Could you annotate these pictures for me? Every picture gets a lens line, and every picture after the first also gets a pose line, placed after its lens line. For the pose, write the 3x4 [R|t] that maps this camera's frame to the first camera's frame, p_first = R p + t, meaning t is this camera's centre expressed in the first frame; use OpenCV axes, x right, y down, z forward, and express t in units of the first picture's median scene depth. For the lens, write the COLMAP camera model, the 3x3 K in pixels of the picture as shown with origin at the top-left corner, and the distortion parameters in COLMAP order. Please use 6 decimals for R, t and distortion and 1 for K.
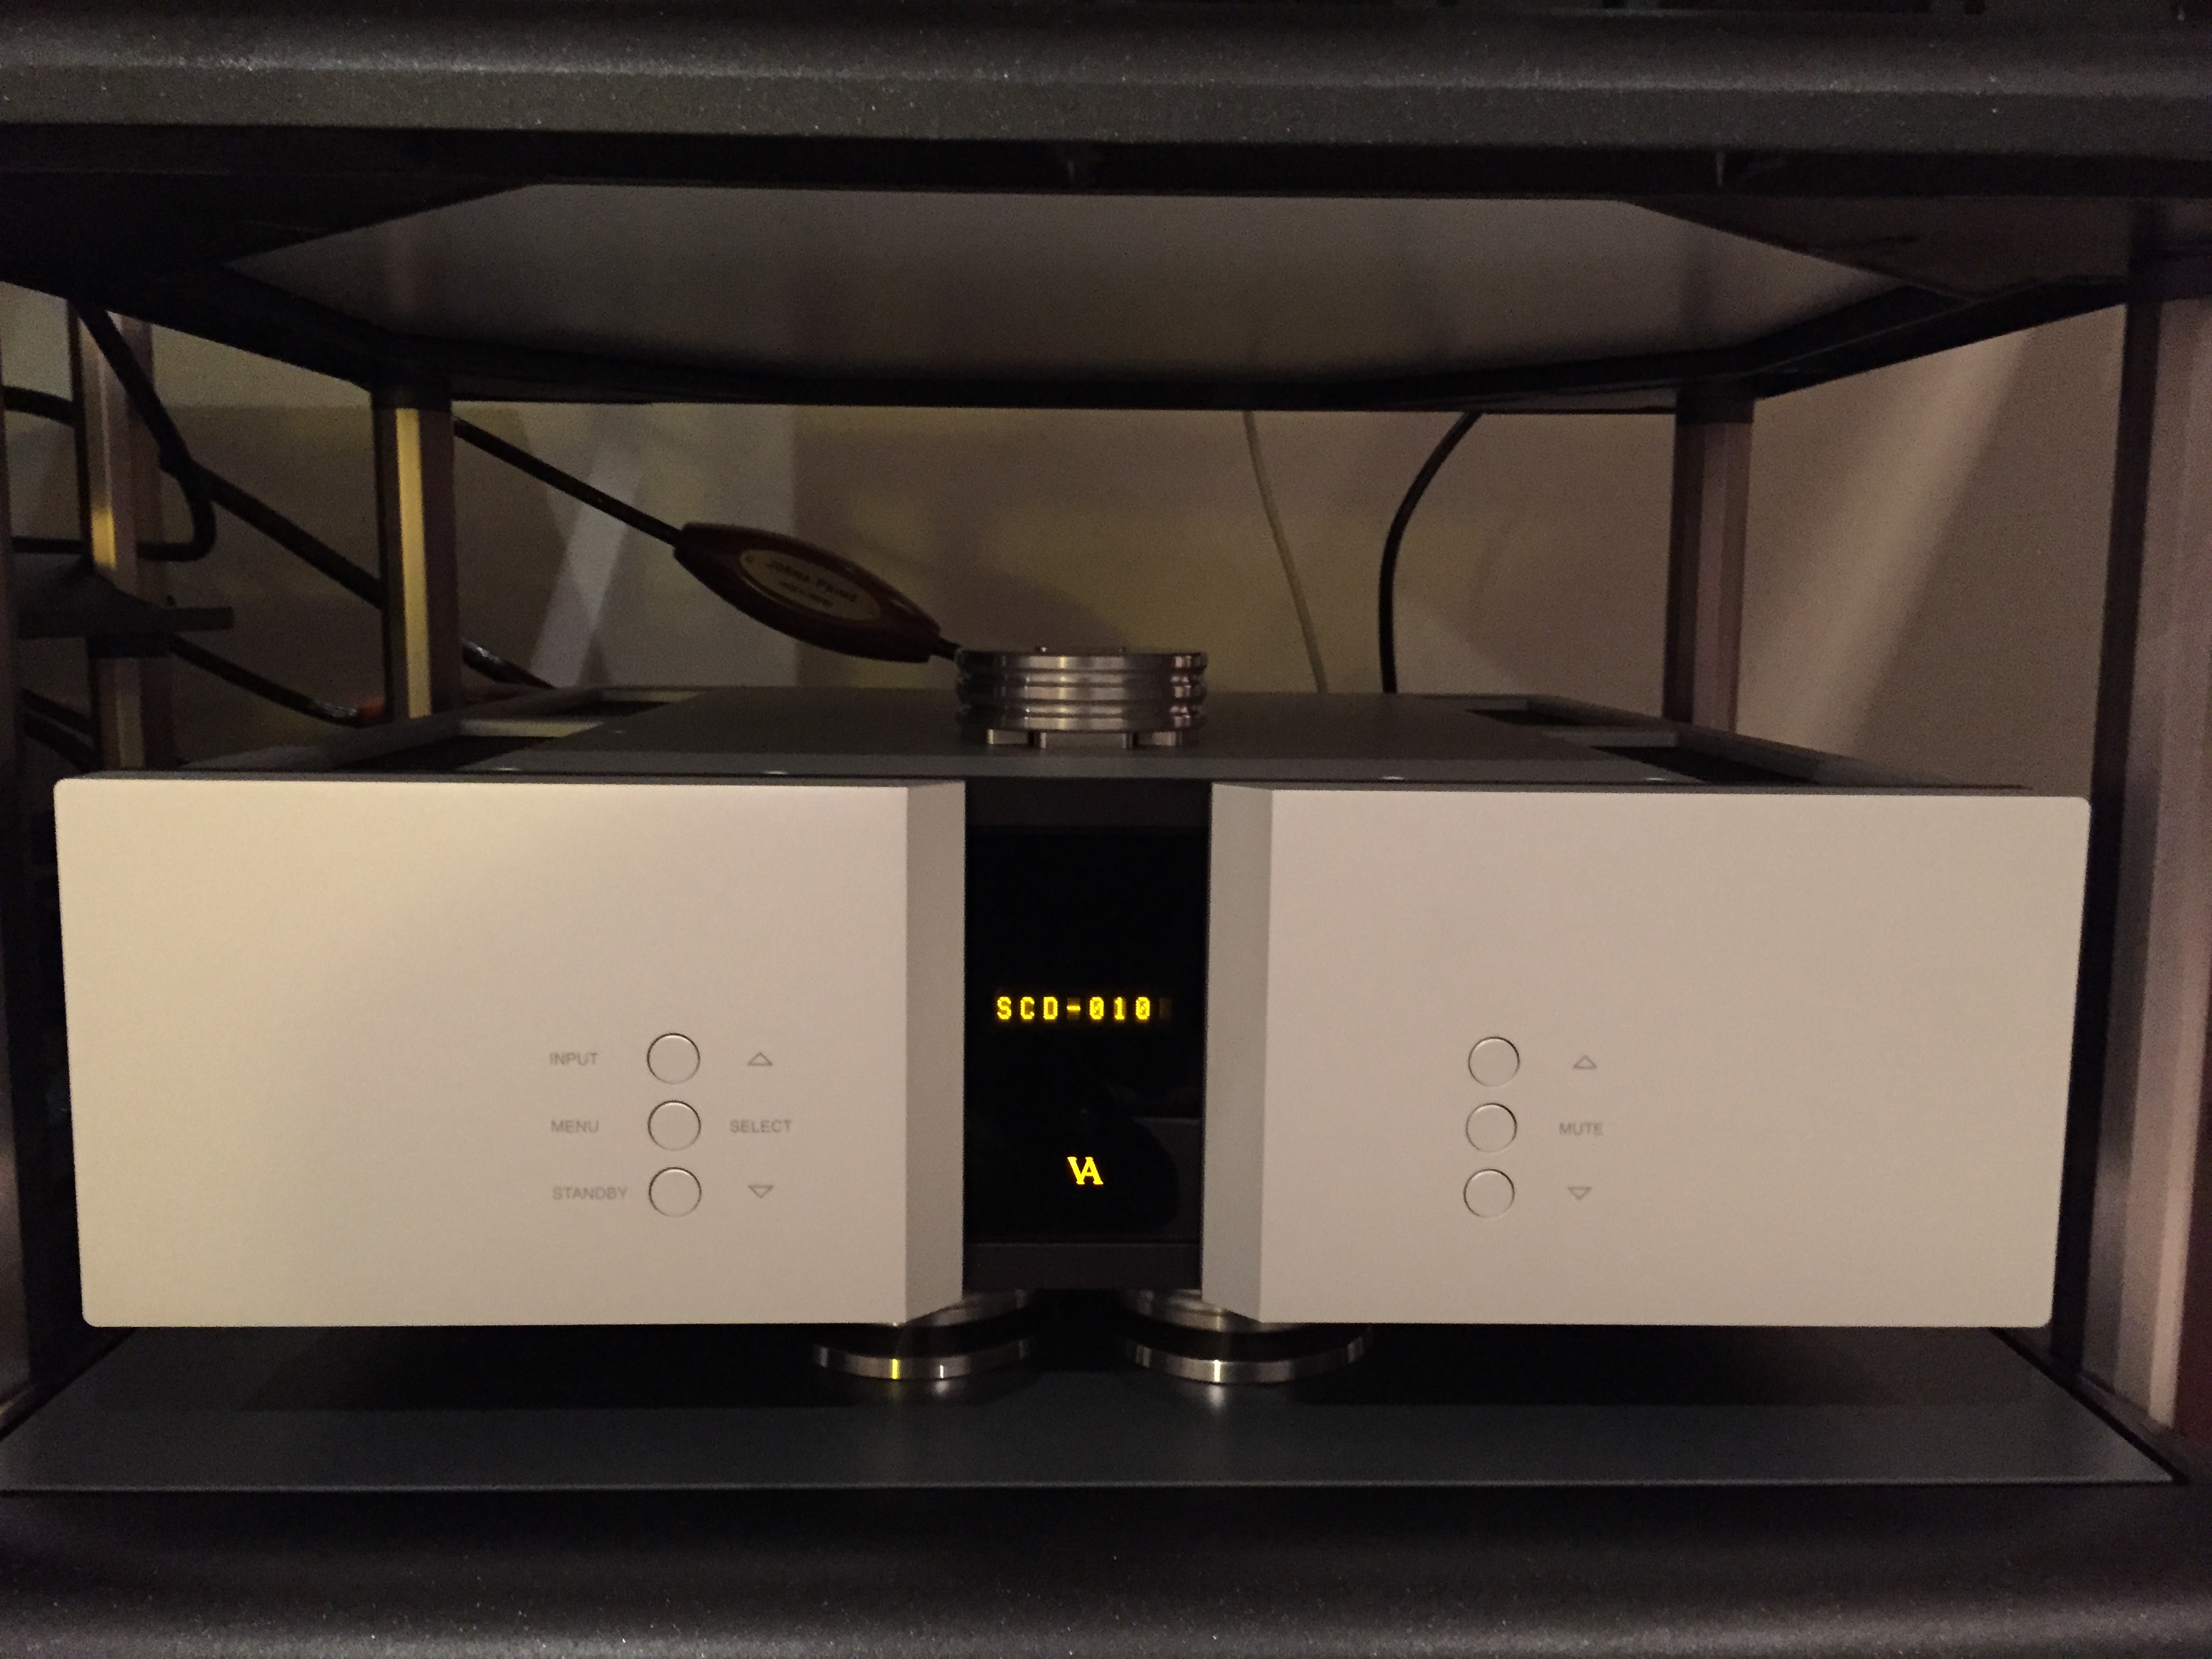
lens RADIAL K [[1838.8, 0, 1124.3], [0, 1838.8, 820.0], [0, 0, 1]] dist [0.015811, 0.015603]
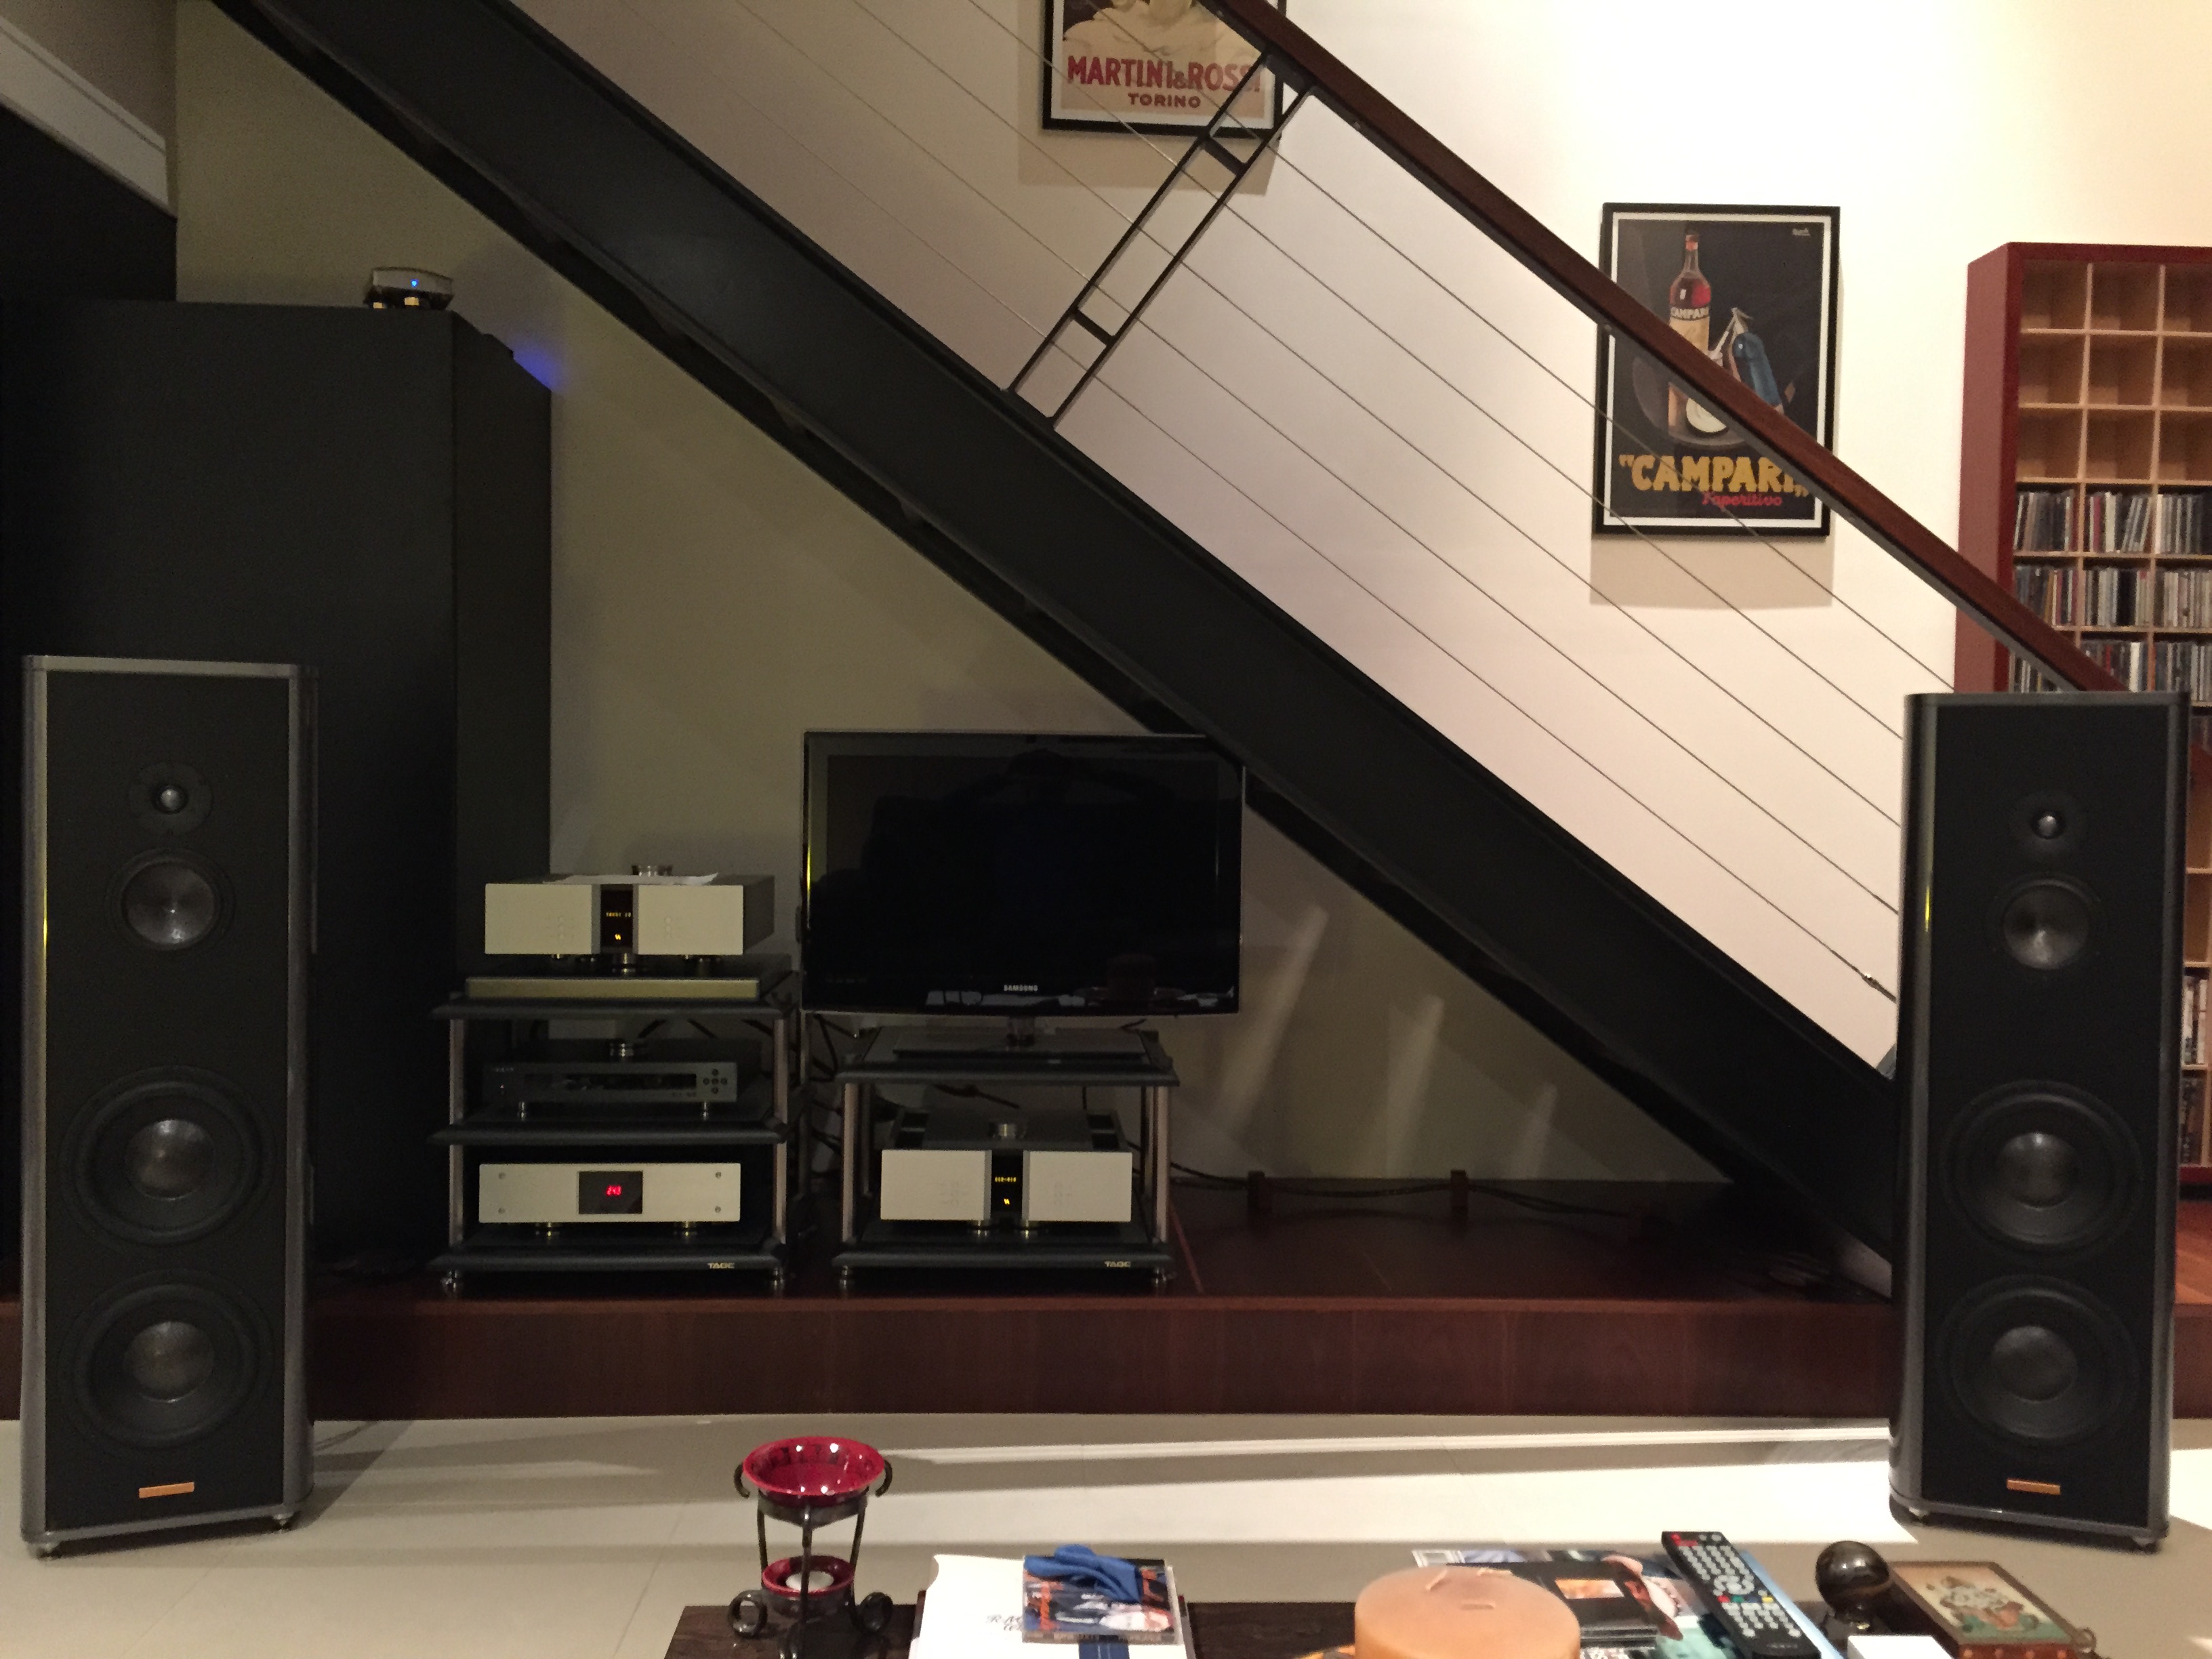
lens RADIAL K [[1838.8, 0, 1135.1], [0, 1838.8, 840.9], [0, 0, 1]] dist [0.015811, 0.015603]
pose [[0.999576, 0.005163, 0.028640, 0.274160], [-0.002387, 0.995366, -0.096131, -0.545064], [-0.029004, 0.096022, 0.994957, -6.541919]]
